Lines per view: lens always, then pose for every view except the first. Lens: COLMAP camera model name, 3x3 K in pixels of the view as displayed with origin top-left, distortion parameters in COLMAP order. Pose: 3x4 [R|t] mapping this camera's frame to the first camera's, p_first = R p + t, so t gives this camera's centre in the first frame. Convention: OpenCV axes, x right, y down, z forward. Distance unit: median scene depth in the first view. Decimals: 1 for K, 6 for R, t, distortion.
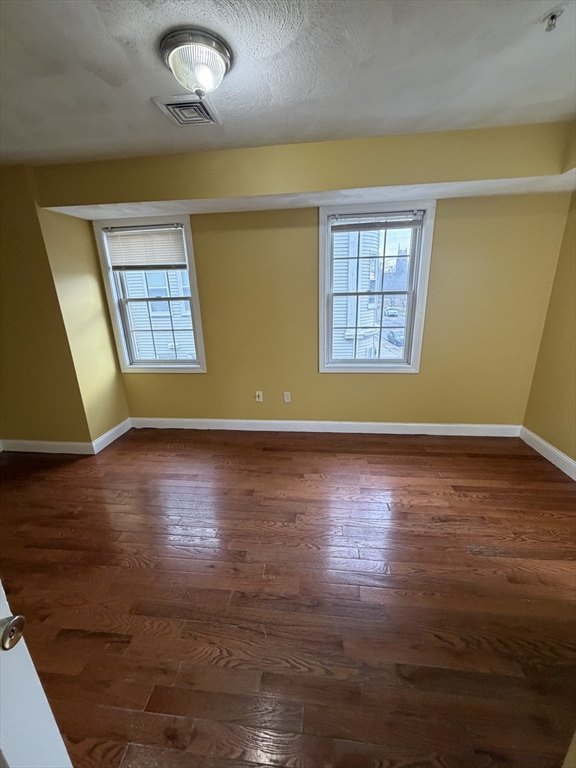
lens RADIAL K [[305.8, 0, 292.3], [0, 305.8, 385.0], [0, 0, 1]] dist [-0.004368, 0.001015]
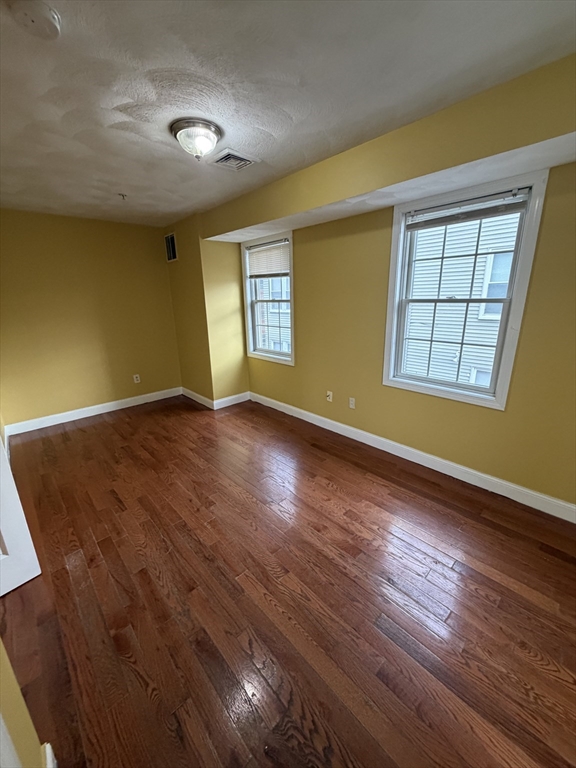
lens RADIAL K [[305.8, 0, 280.8], [0, 305.8, 383.8], [0, 0, 1]] dist [-0.004368, 0.001015]
pose [[0.754253, 0.193602, -0.627392, 0.462333], [-0.198554, 0.978056, 0.063109, -0.042058], [0.625843, 0.076971, 0.776142, 0.097758]]
